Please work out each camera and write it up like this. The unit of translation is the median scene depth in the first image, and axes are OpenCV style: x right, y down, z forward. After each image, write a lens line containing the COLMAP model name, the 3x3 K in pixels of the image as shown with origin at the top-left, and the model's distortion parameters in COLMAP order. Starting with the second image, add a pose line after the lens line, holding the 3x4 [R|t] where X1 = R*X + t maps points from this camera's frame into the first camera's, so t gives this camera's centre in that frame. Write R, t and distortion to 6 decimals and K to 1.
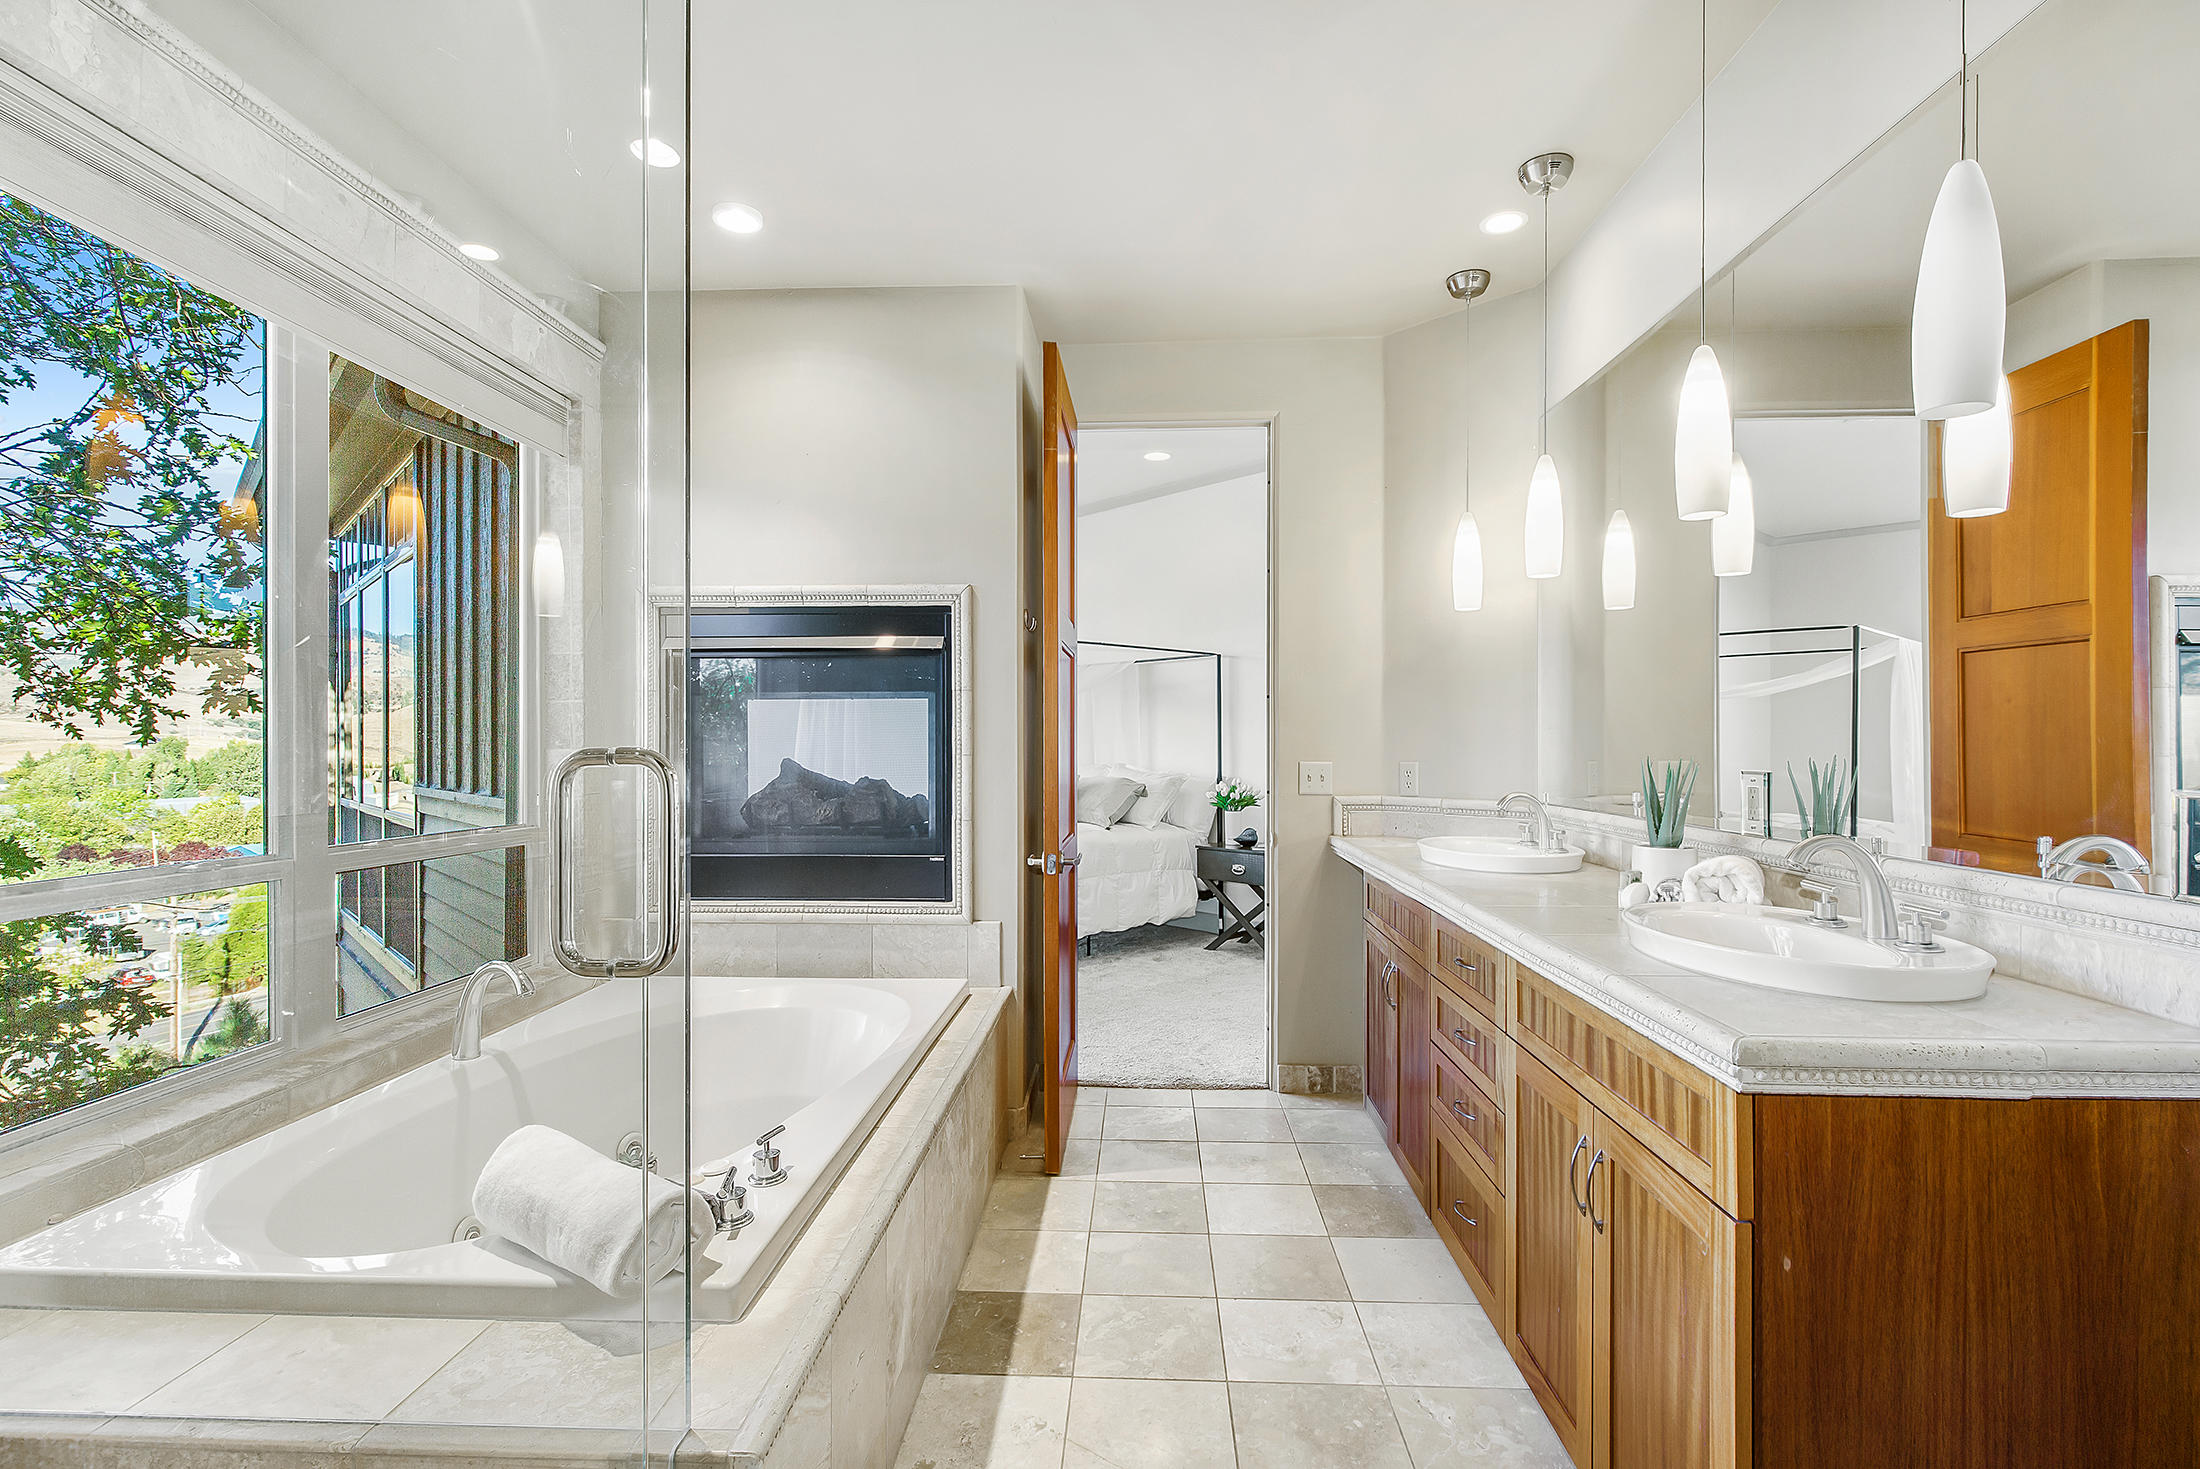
lens RADIAL K [[1037.8, 0, 1105.4], [0, 1037.8, 740.3], [0, 0, 1]] dist [0.002587, 0.000621]
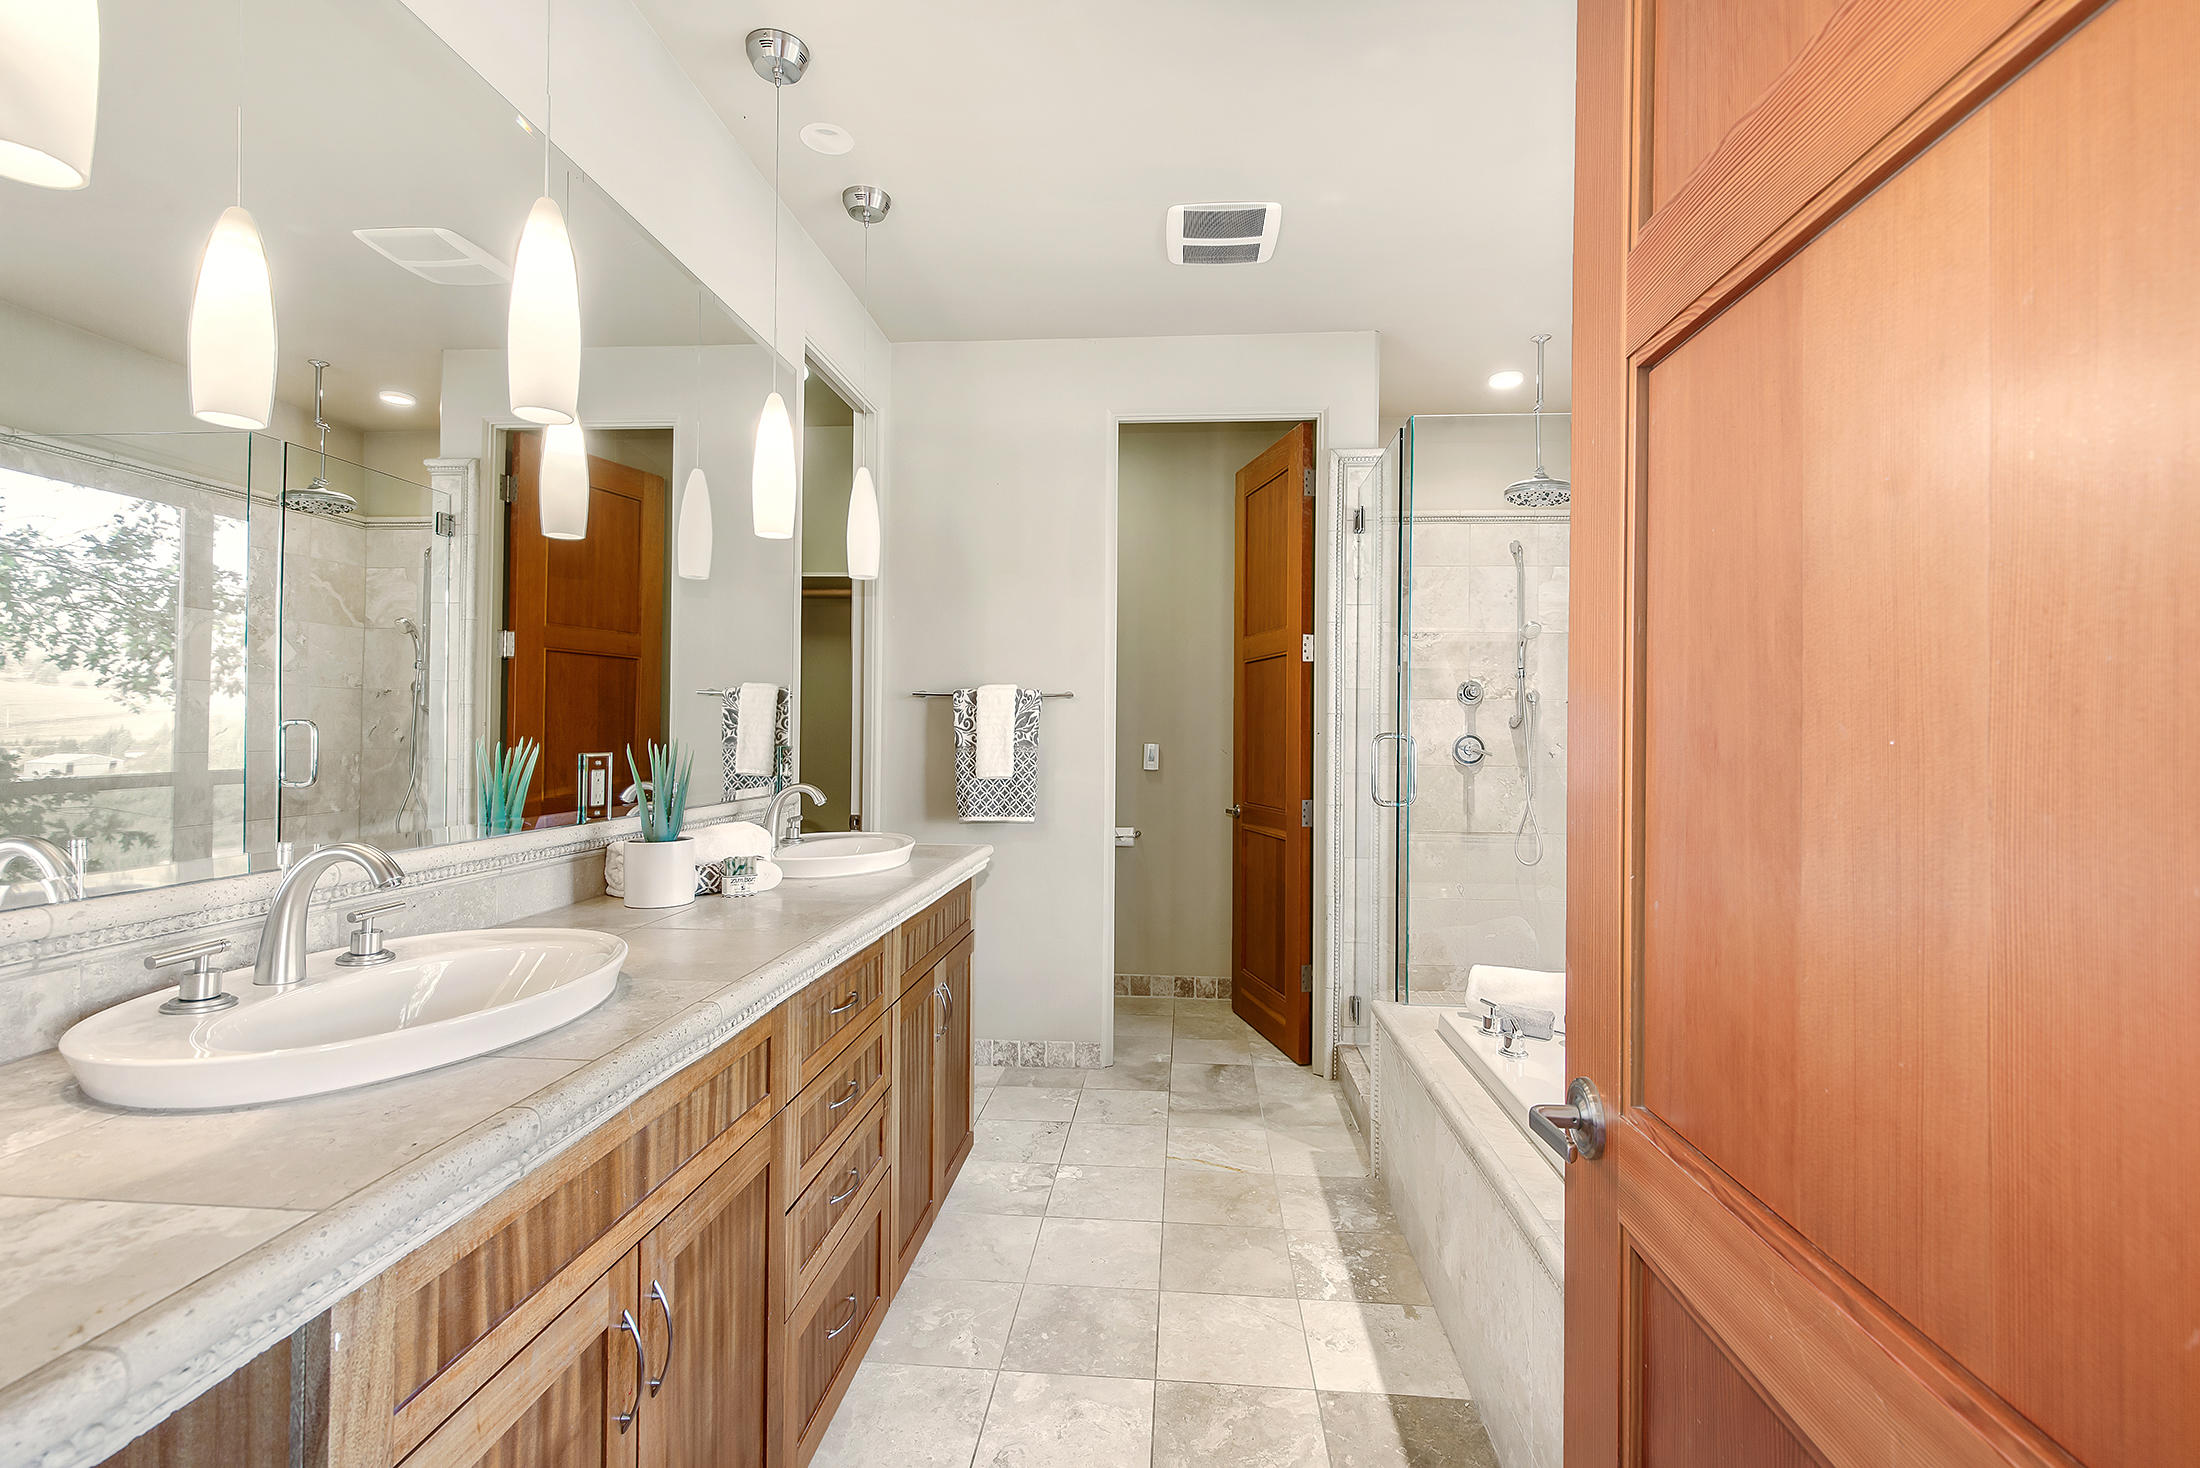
lens RADIAL K [[995.1, 0, 1100.0], [0, 995.1, 734.0], [0, 0, 1]] dist [0.001133, -0.000035]
pose [[-0.999060, -0.007929, 0.042628, 0.086049], [-0.007757, 0.999961, 0.004204, 0.002027], [-0.042660, 0.003870, -0.999082, 1.242200]]
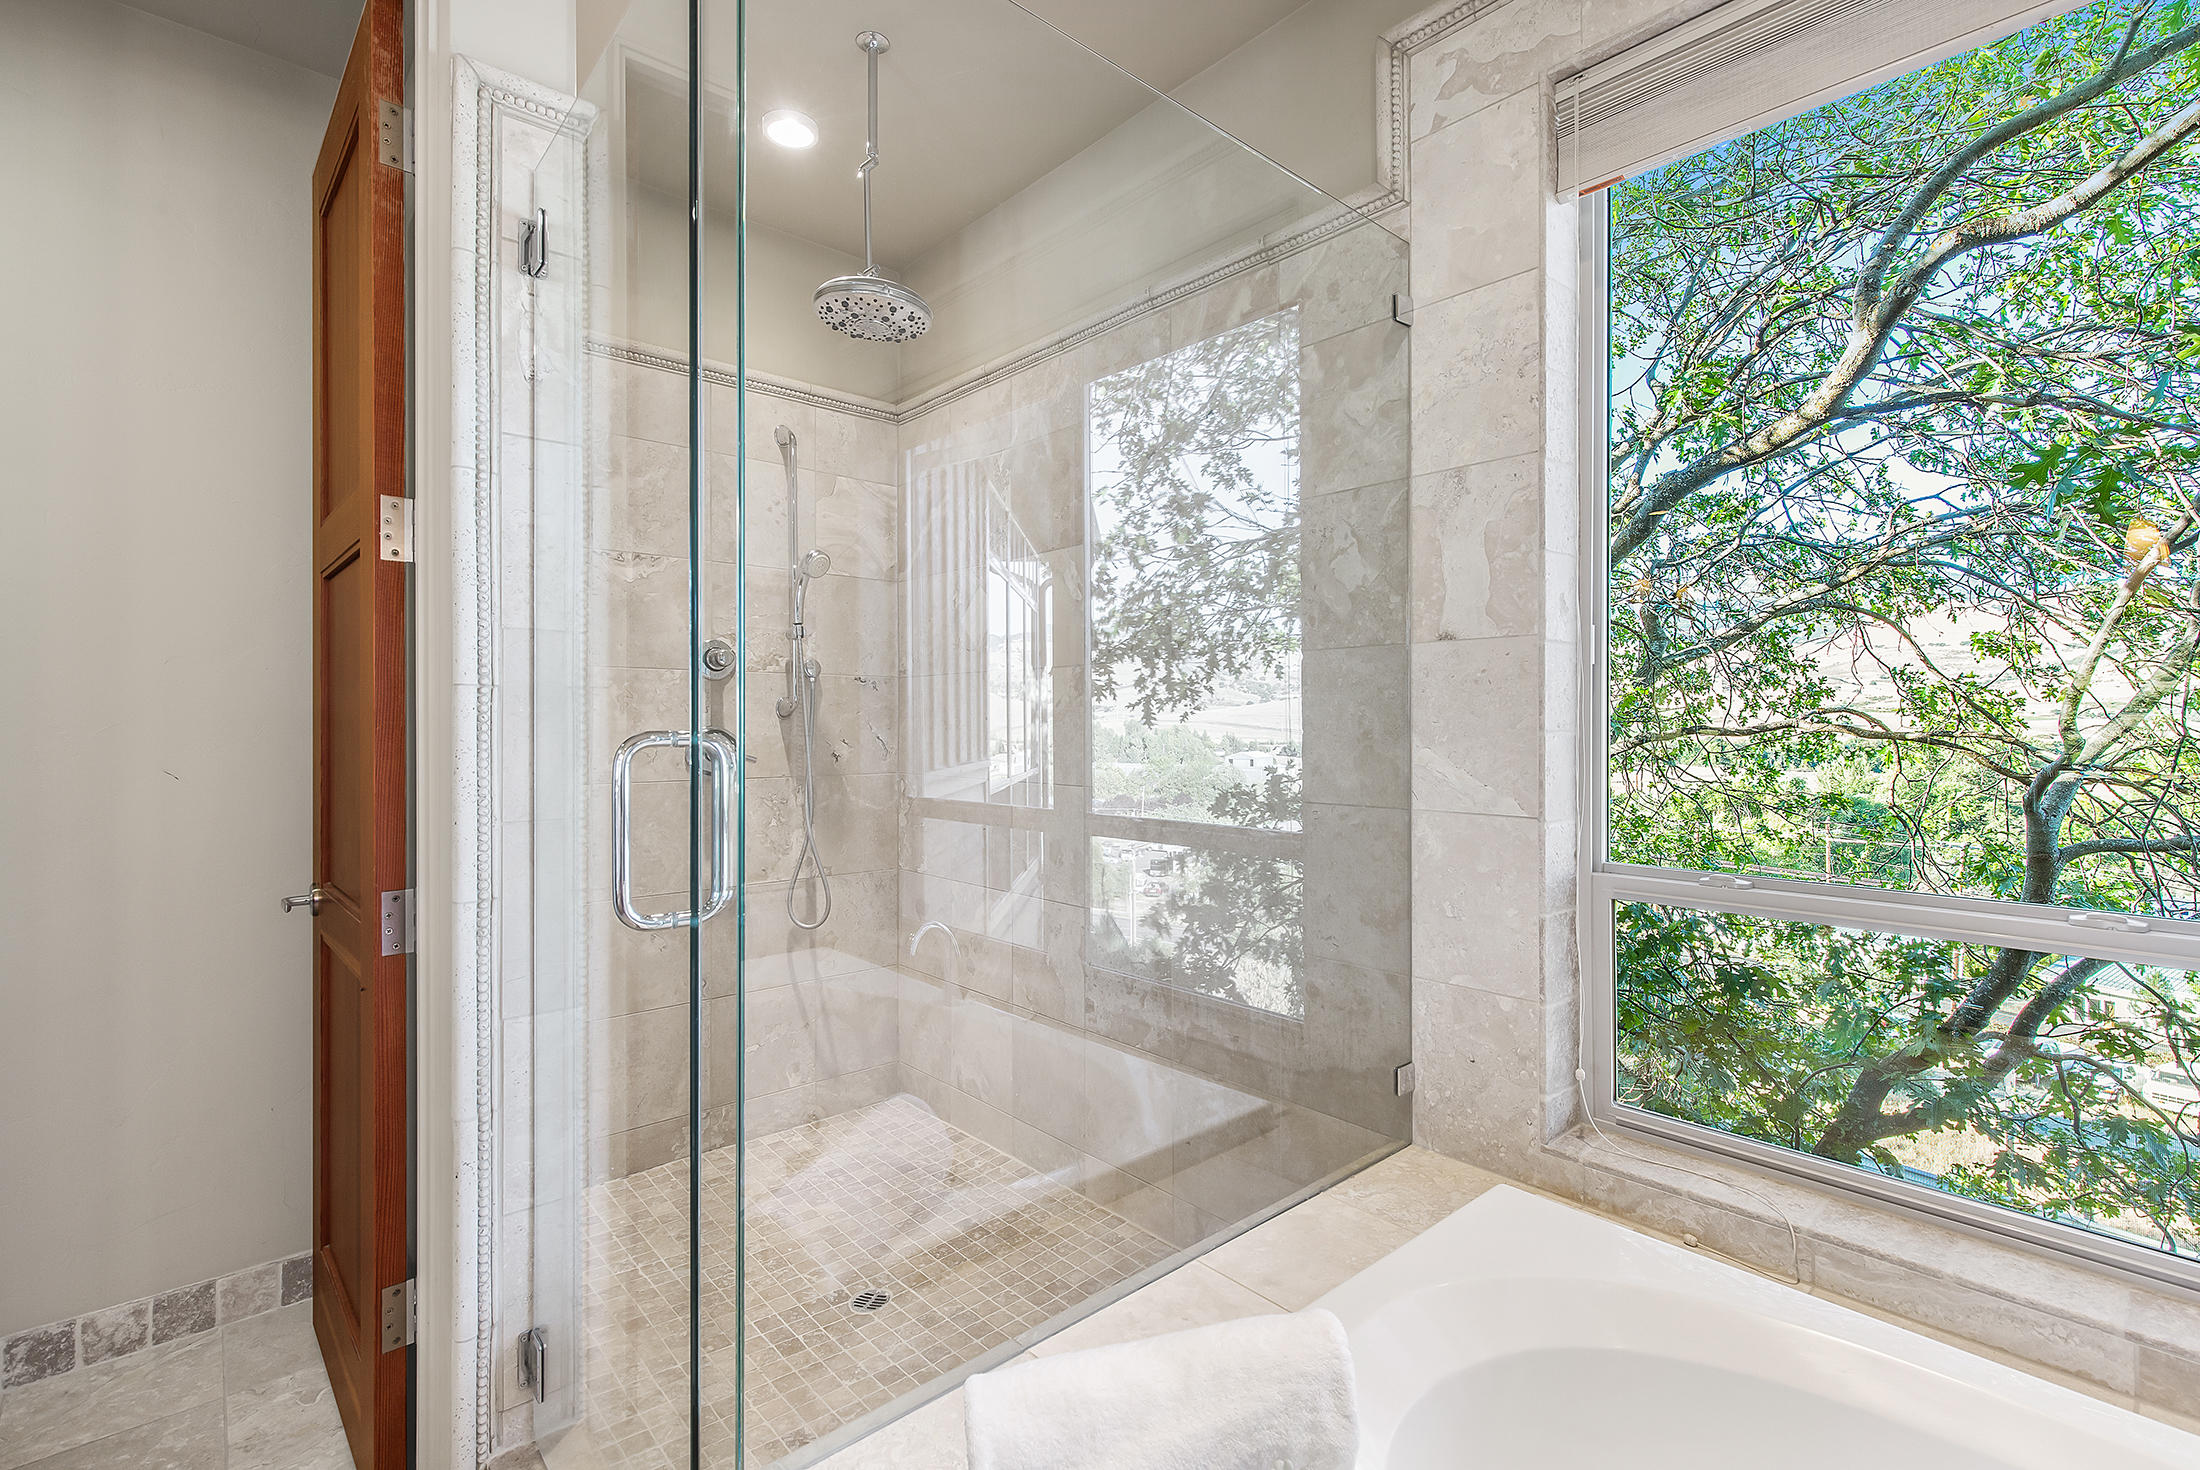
lens RADIAL K [[1000.4, 0, 1107.5], [0, 1000.4, 719.7], [0, 0, 1]] dist [0.000426, 0.000278]
pose [[-0.707582, -0.002055, -0.706628, -0.006962], [-0.000059, 0.999996, -0.002849, -0.000160], [0.706631, -0.001974, -0.707579, 0.663439]]
